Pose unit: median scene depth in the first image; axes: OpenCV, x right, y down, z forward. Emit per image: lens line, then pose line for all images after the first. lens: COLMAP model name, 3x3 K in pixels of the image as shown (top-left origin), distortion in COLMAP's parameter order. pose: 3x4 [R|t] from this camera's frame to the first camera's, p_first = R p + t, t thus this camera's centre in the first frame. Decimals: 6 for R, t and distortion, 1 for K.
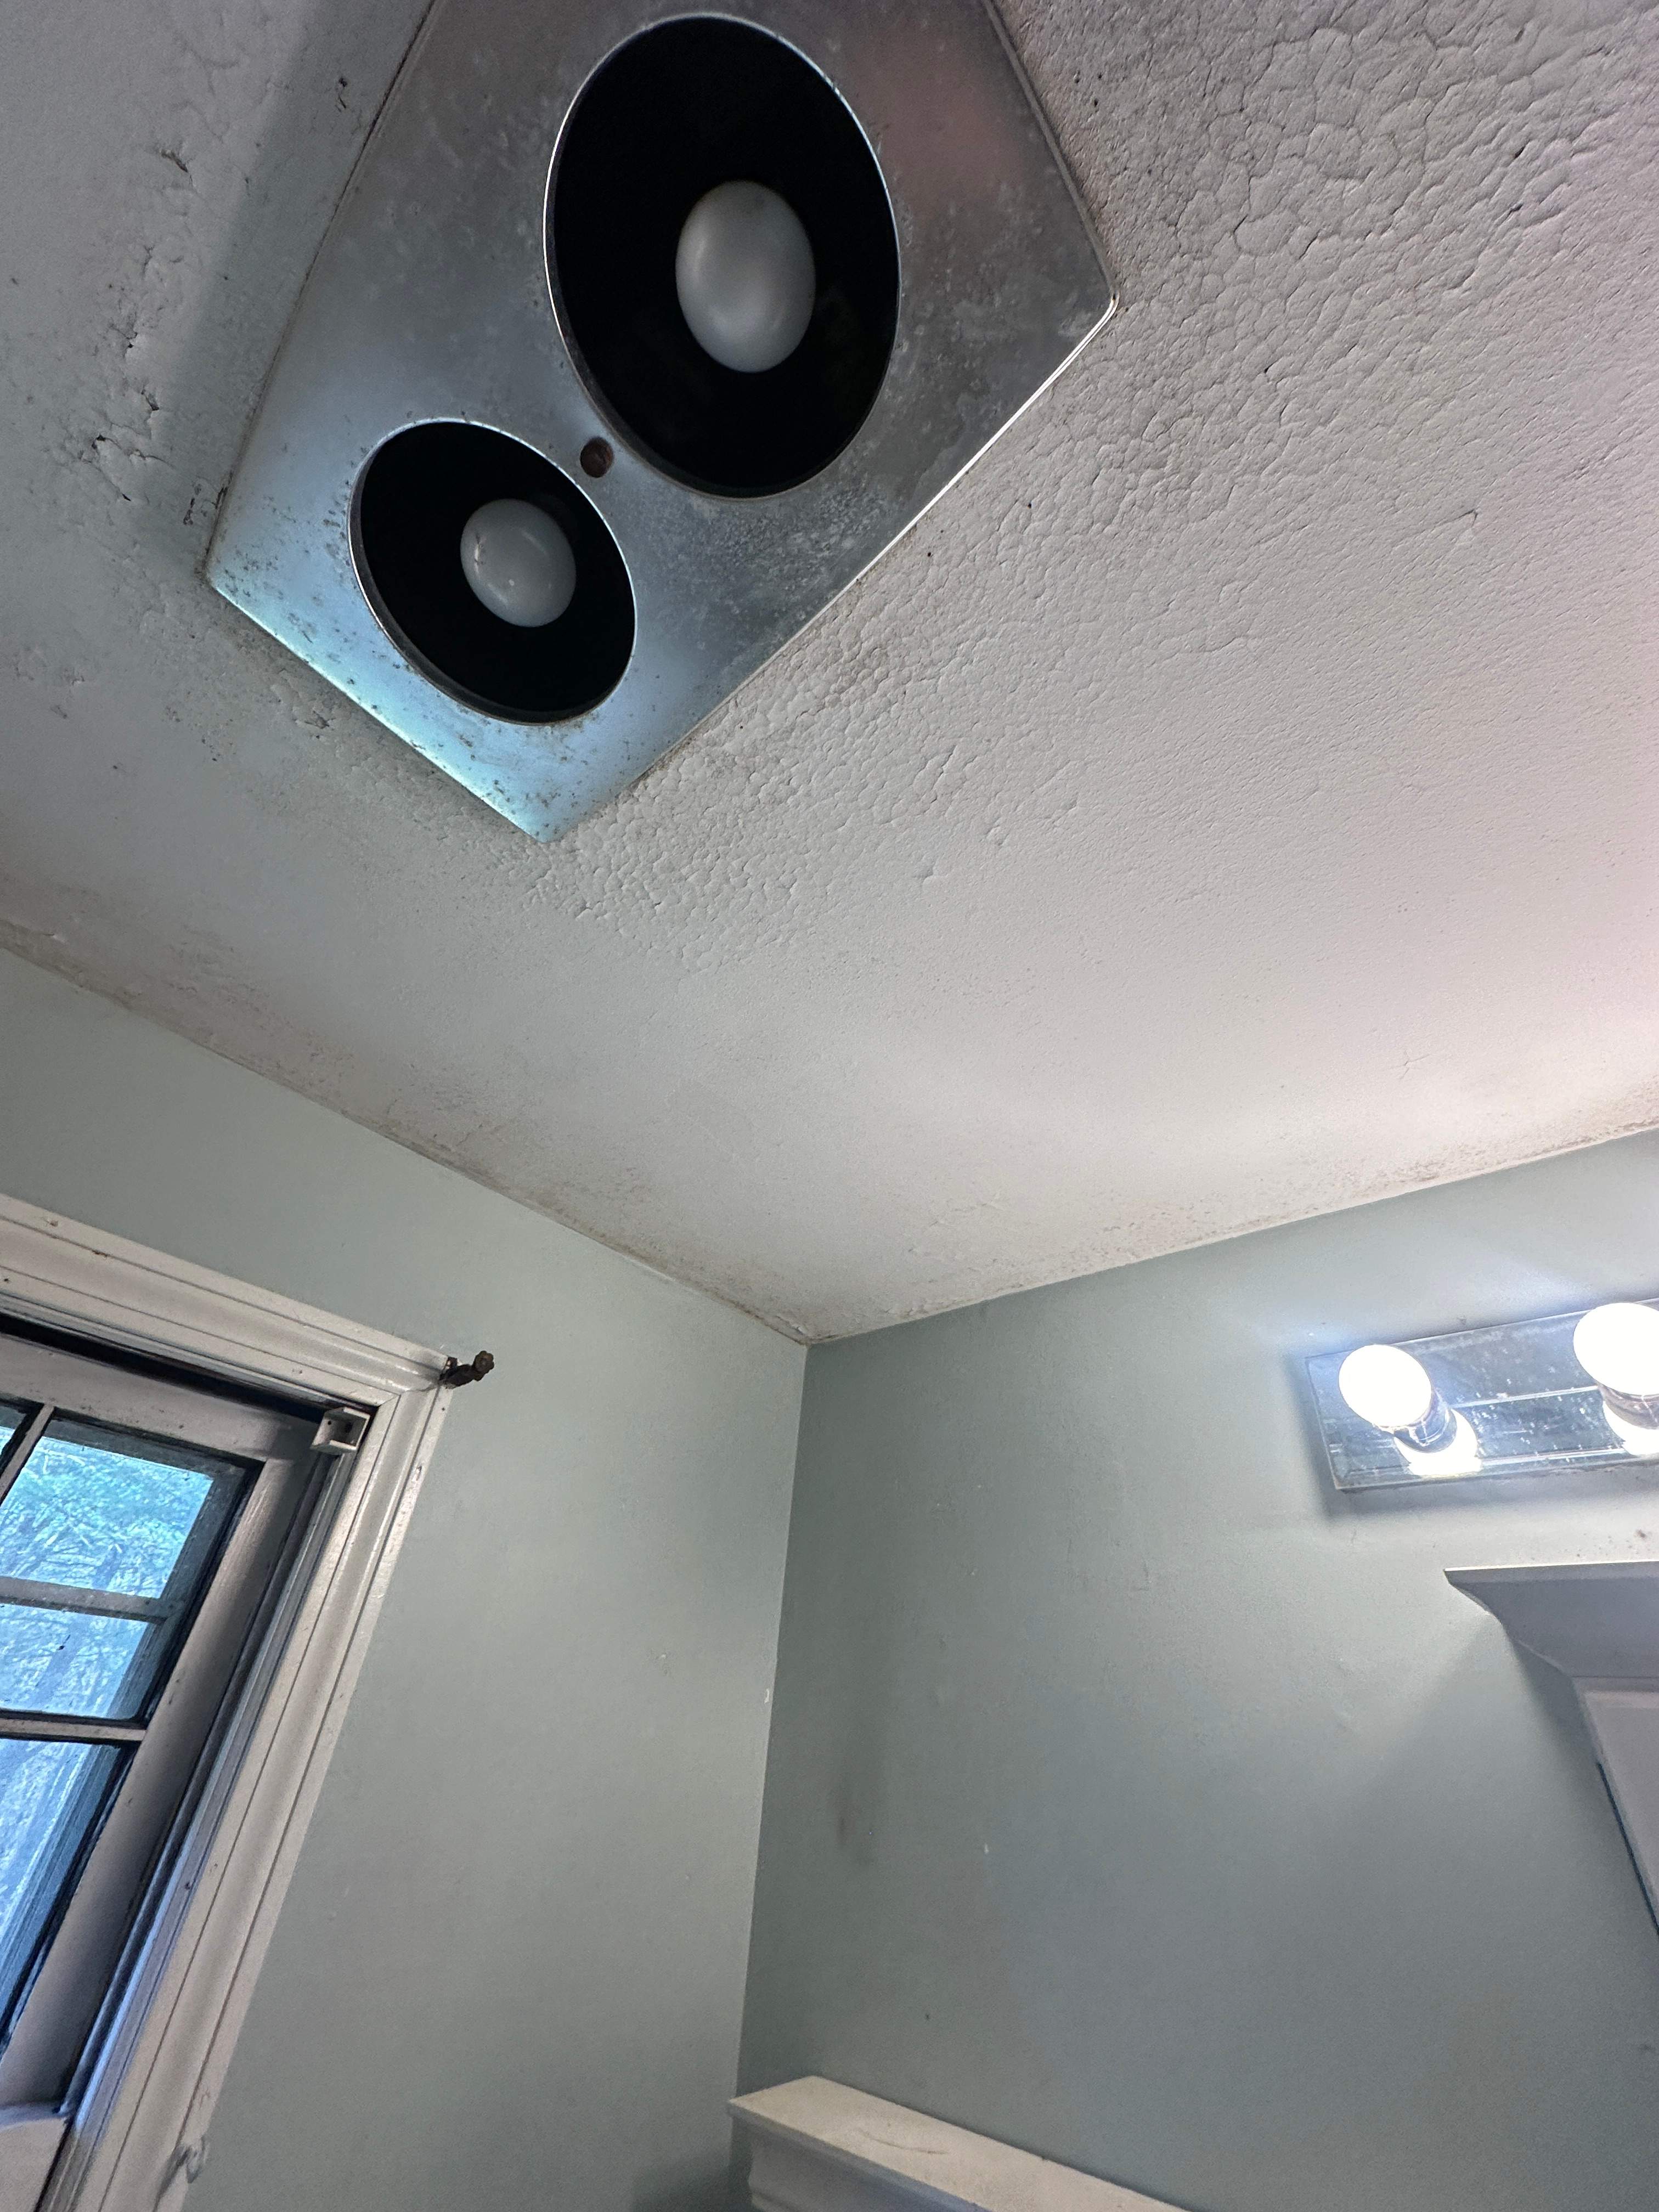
lens RADIAL K [[873.9, 0, 829.5], [0, 873.9, 1106.0], [0, 0, 1]] dist [-0.002019, -0.000522]
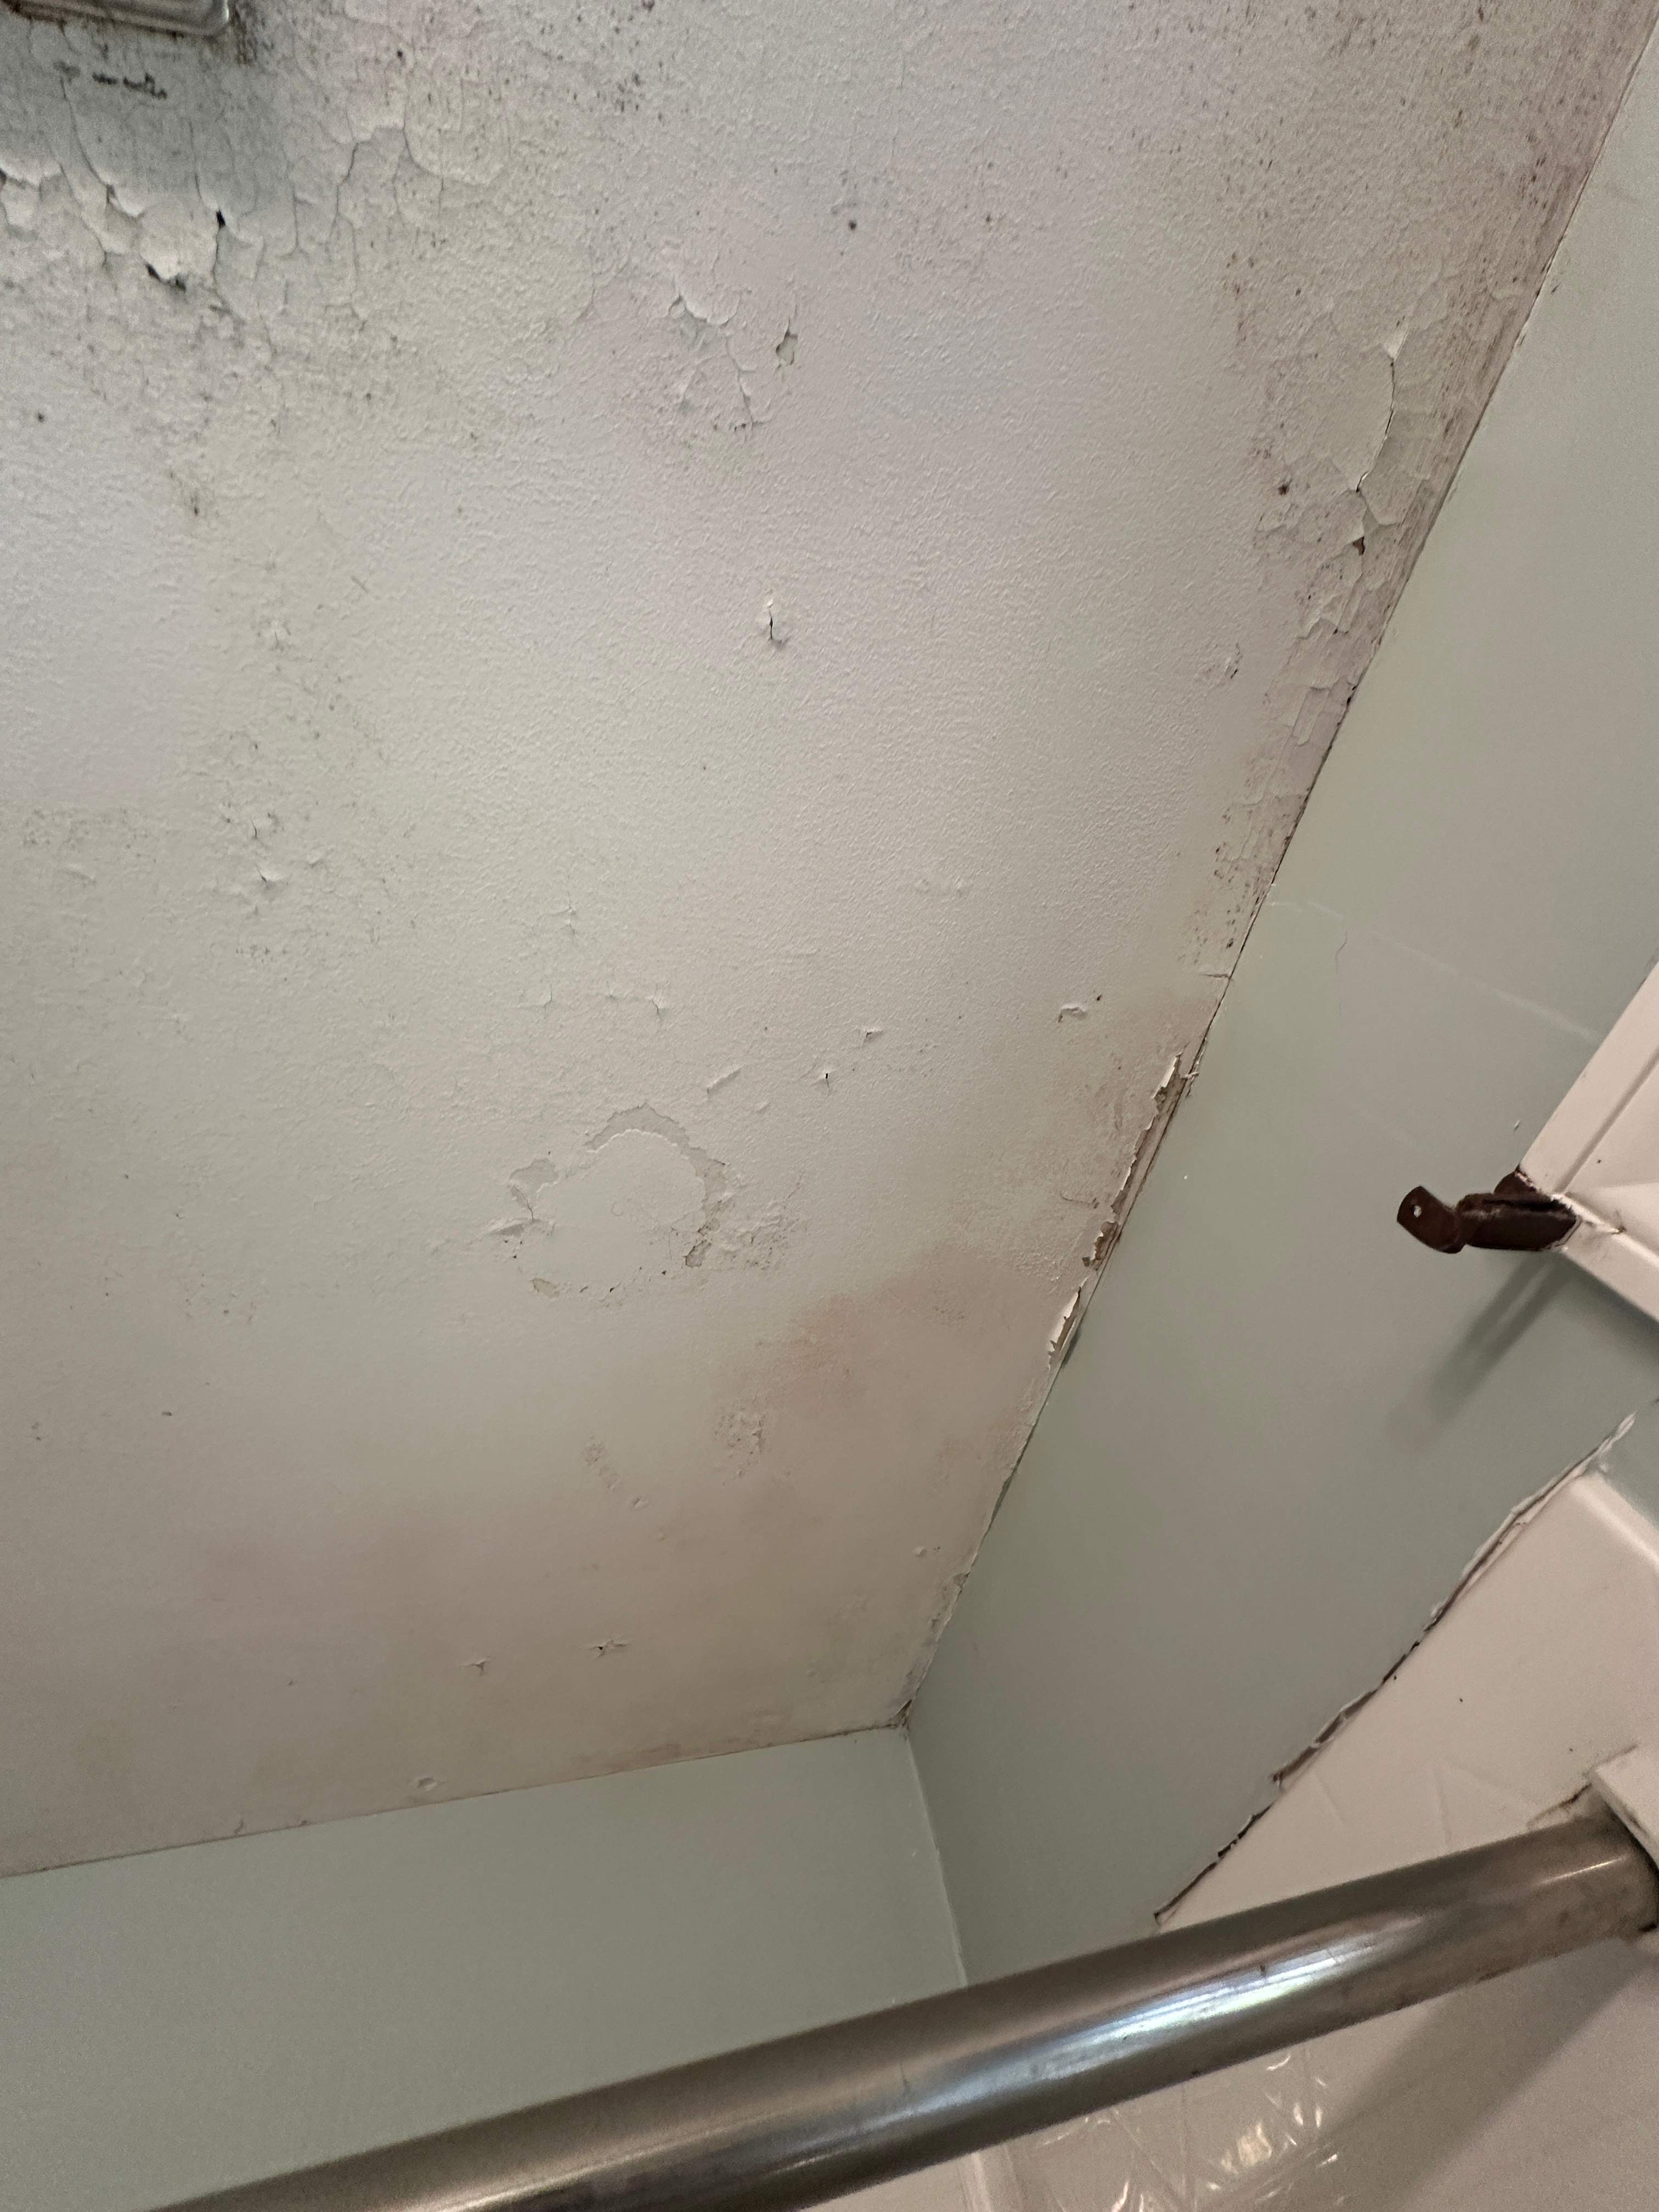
lens RADIAL K [[870.1, 0, 829.5], [0, 870.1, 1106.0], [0, 0, 1]] dist [-0.003052, -0.000267]
pose [[-0.621561, -0.627498, -0.468944, -0.919406], [0.597929, 0.006724, -0.801521, 0.012986], [0.506106, -0.778589, 0.371021, 0.418573]]
